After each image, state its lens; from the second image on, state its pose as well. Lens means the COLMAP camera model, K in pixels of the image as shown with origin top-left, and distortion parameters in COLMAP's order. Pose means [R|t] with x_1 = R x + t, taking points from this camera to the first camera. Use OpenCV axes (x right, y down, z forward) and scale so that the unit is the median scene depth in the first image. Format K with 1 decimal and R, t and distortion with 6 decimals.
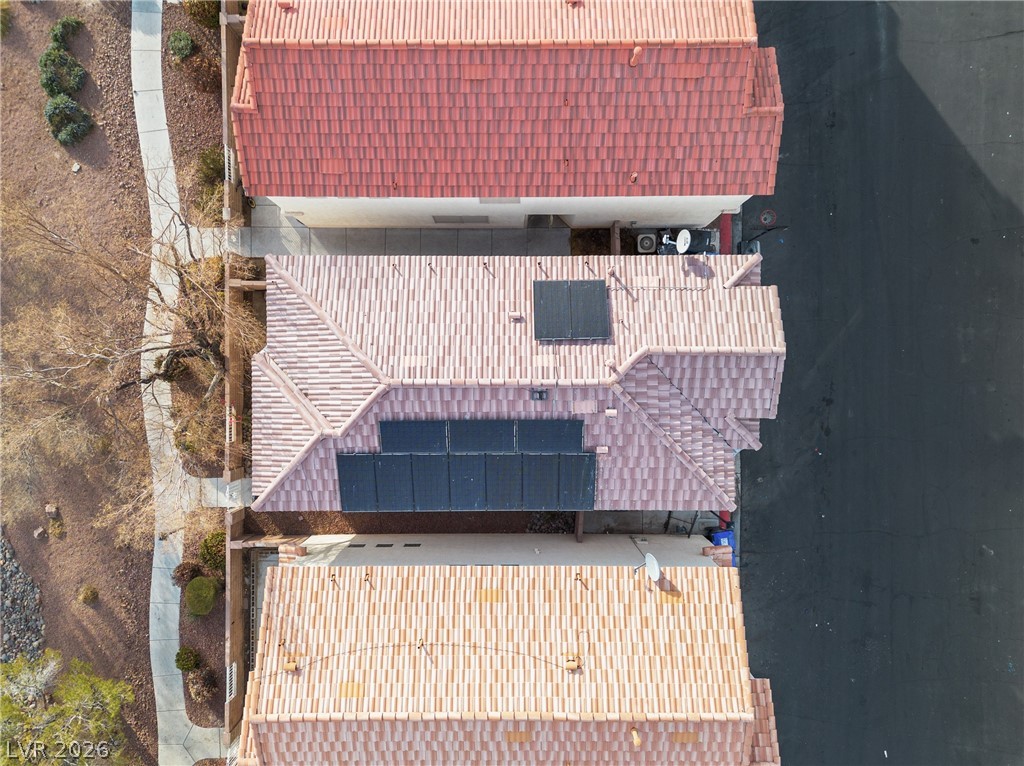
lens RADIAL K [[730.6, 0, 513.1], [0, 730.6, 382.2], [0, 0, 1]] dist [0.039835, -0.013849]
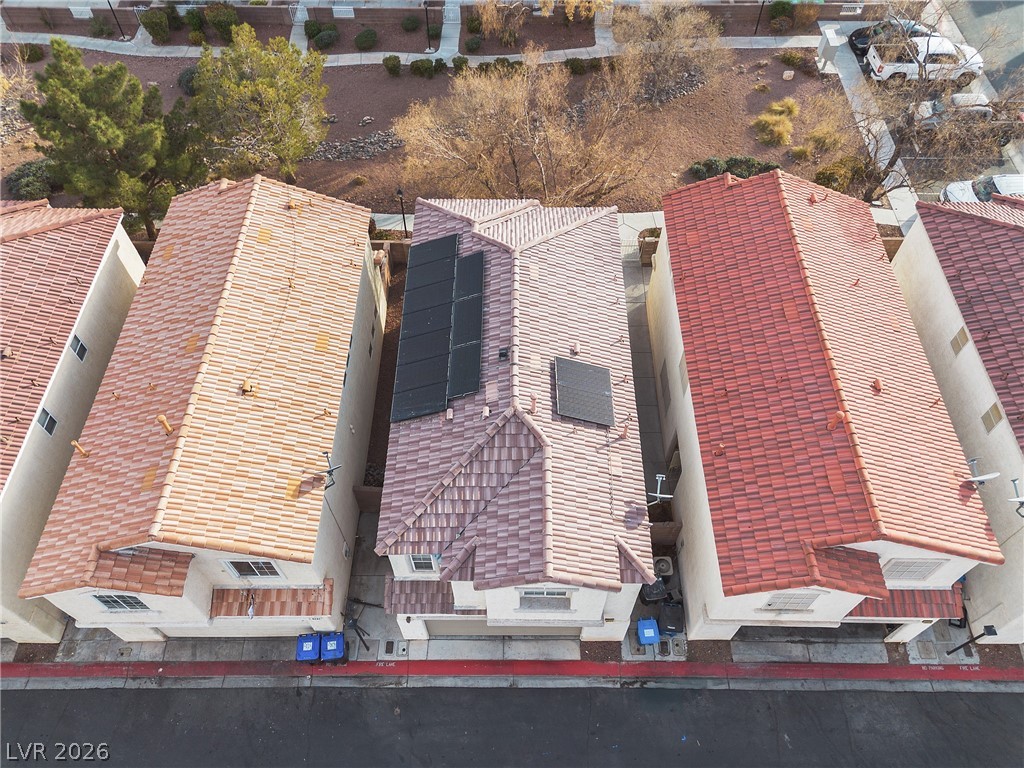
lens RADIAL K [[730.6, 0, 513.6], [0, 730.6, 387.0], [0, 0, 1]] dist [0.039835, -0.013849]
pose [[-0.008111, 0.832547, -0.553895, 0.656064], [-0.999967, -0.006862, 0.004328, -0.001857], [-0.000197, 0.553912, 0.832575, 0.121397]]
